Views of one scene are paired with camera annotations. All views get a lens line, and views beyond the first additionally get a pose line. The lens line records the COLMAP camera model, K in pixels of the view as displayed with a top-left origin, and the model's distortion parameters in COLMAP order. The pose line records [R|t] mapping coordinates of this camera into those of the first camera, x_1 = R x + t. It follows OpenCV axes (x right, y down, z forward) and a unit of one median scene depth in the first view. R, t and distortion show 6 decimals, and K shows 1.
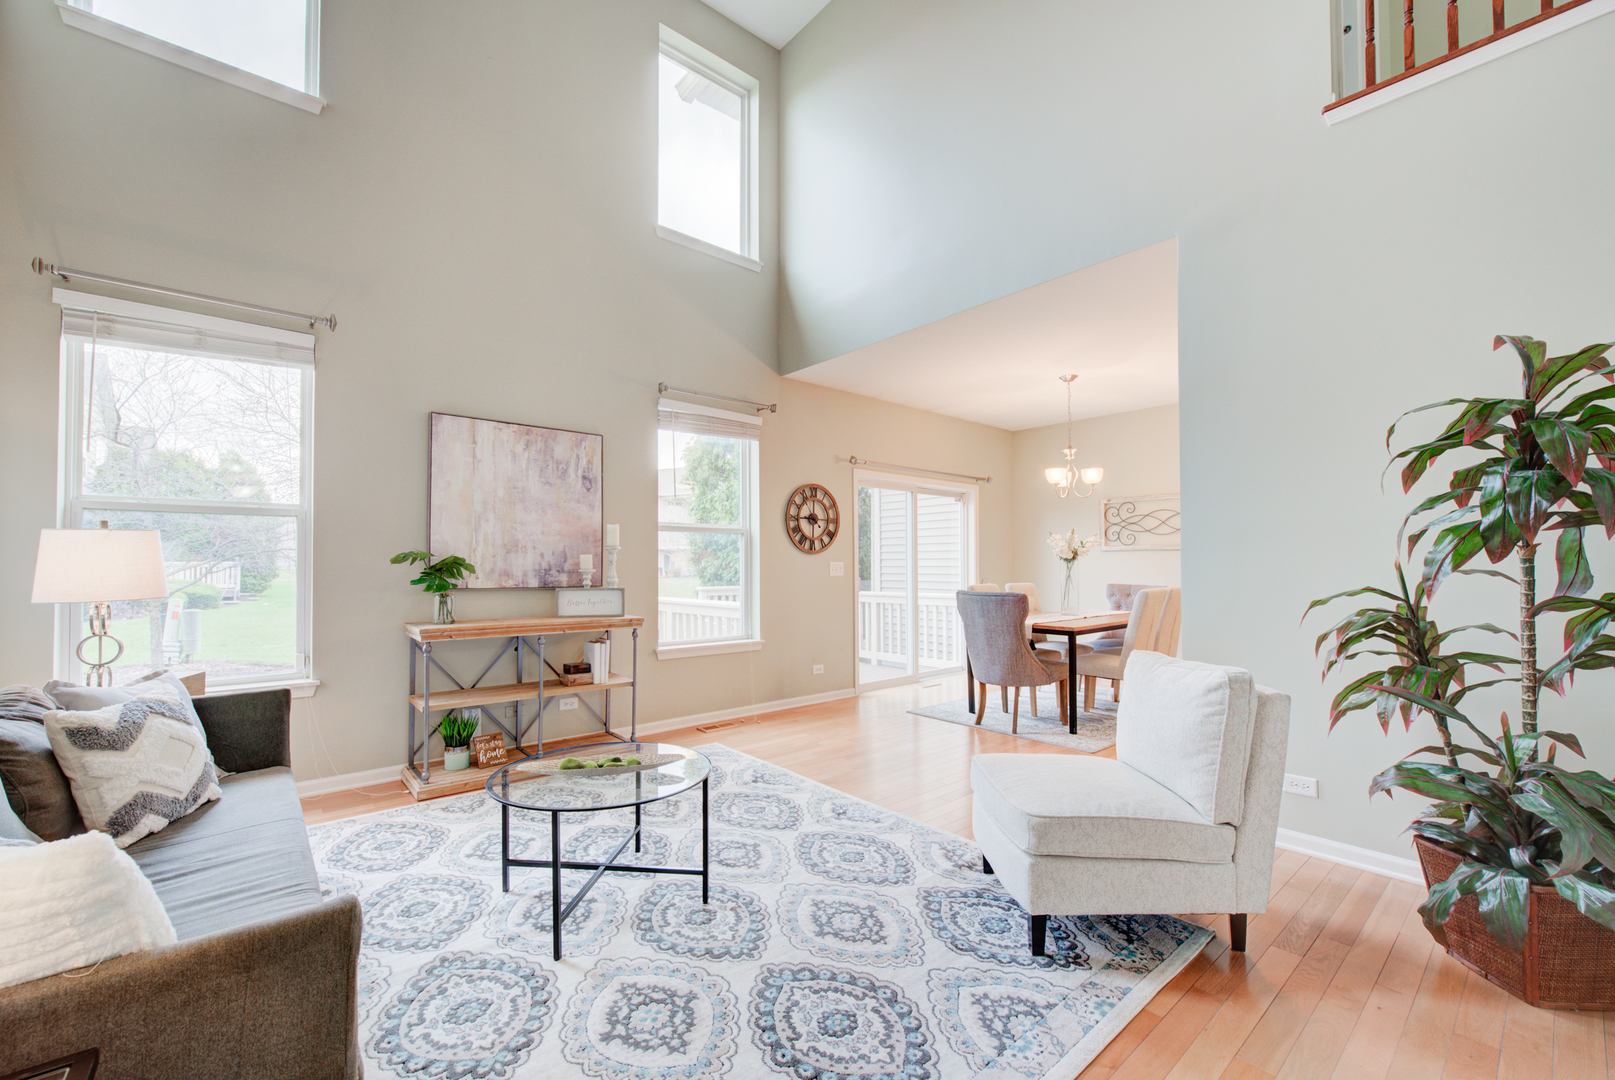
lens RADIAL K [[651.8, 0, 806.6], [0, 651.8, 553.6], [0, 0, 1]] dist [-0.003203, -0.001033]
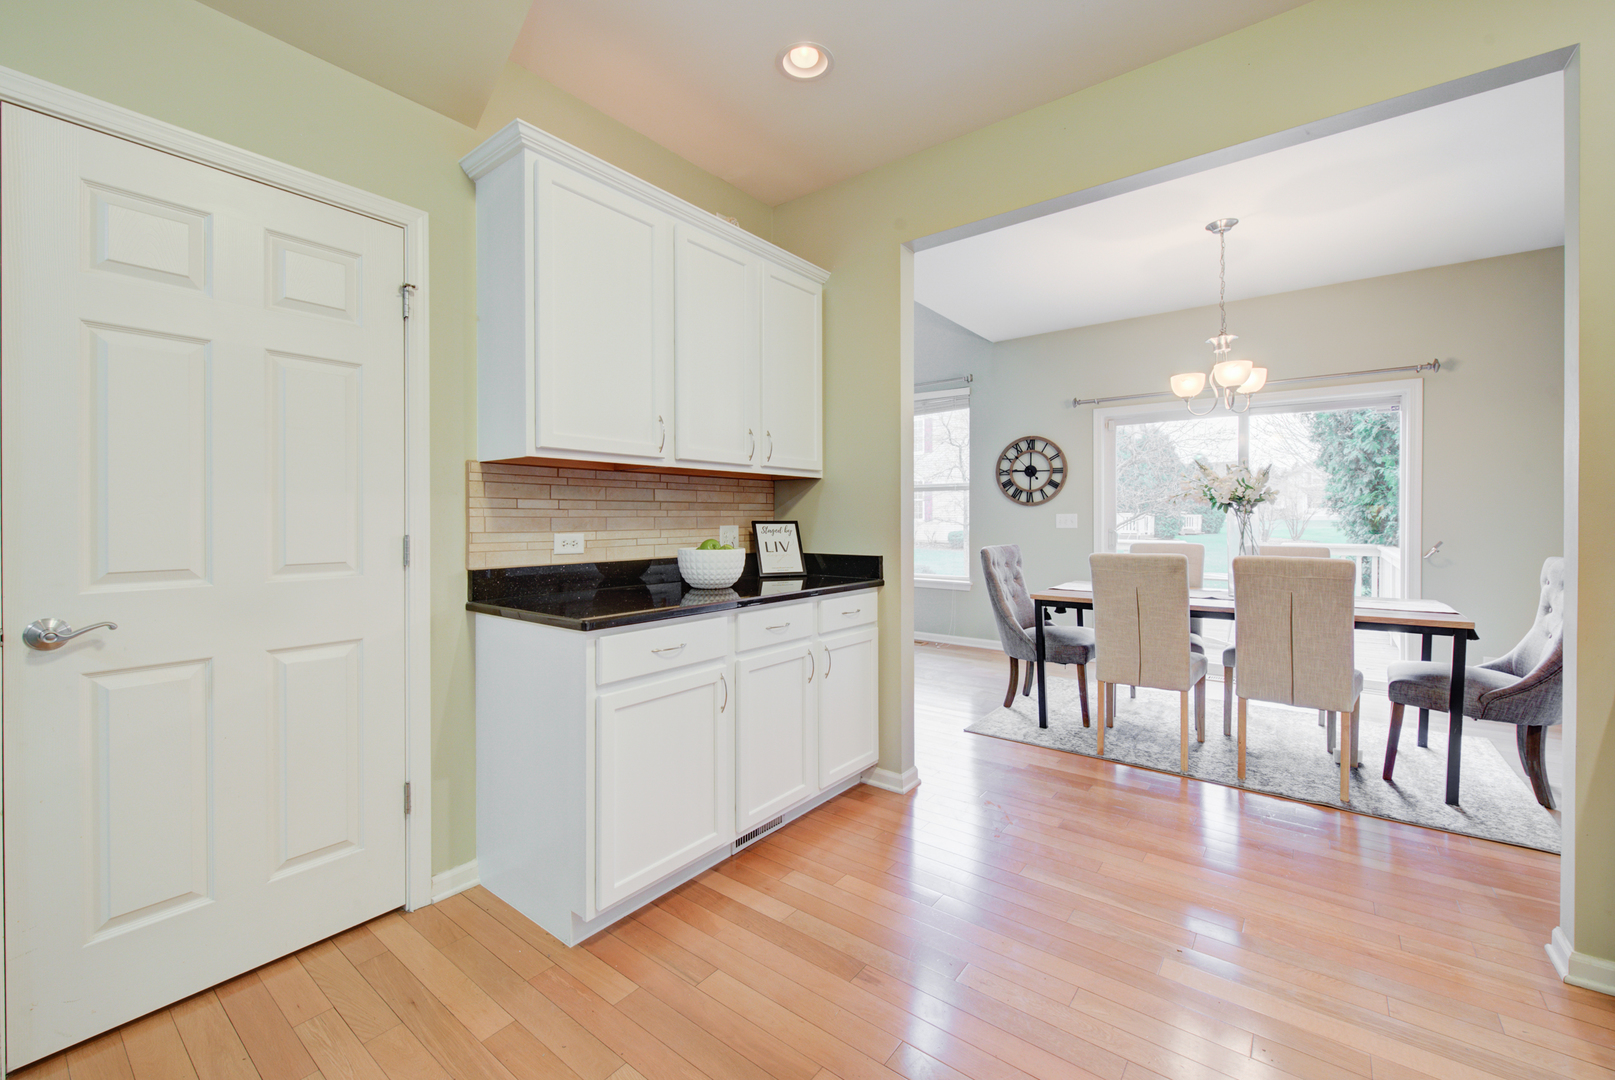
lens RADIAL K [[651.8, 0, 768.7], [0, 651.8, 519.9], [0, 0, 1]] dist [-0.003203, -0.001033]
pose [[0.158062, 0.005840, -0.987412, 1.451180], [0.020070, 0.999757, 0.009125, 0.007229], [0.987225, -0.021260, 0.157906, 0.684716]]
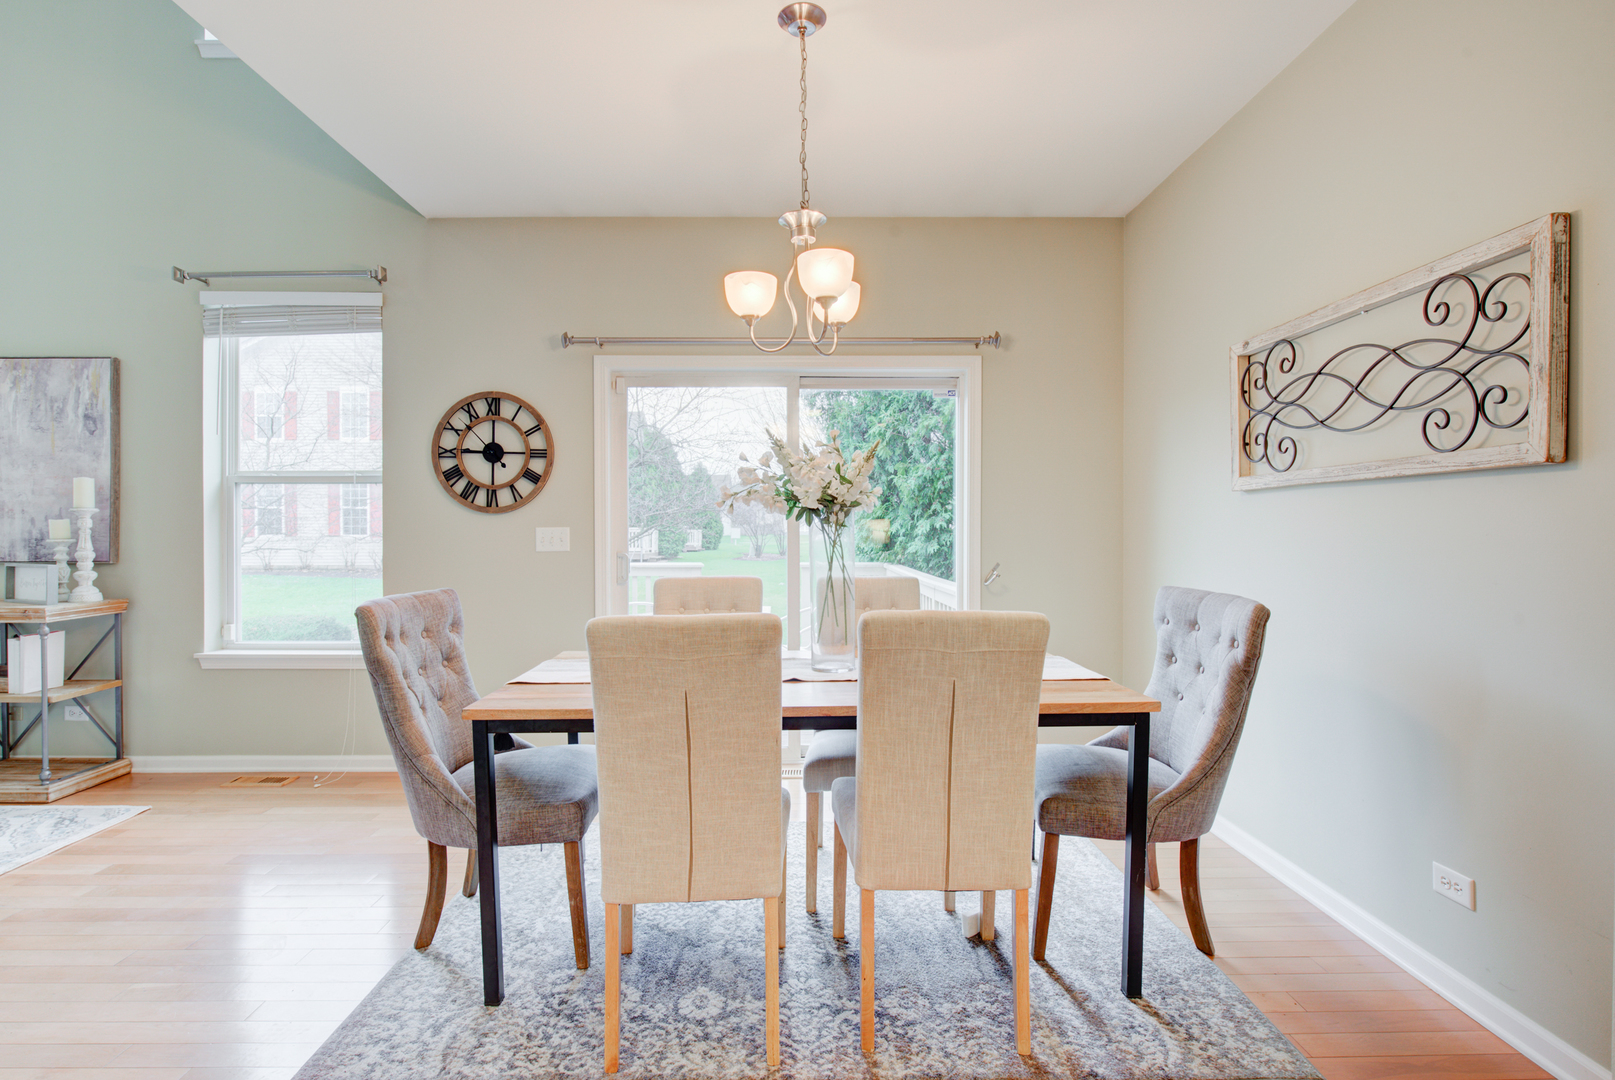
lens RADIAL K [[800.1, 0, 795.7], [0, 800.1, 537.7], [0, 0, 1]] dist [-0.002987, -0.001746]
pose [[0.762309, 0.005345, -0.647191, 1.040837], [0.013063, 0.999635, 0.023642, 0.013526], [0.647082, -0.026477, 0.761961, 0.979356]]
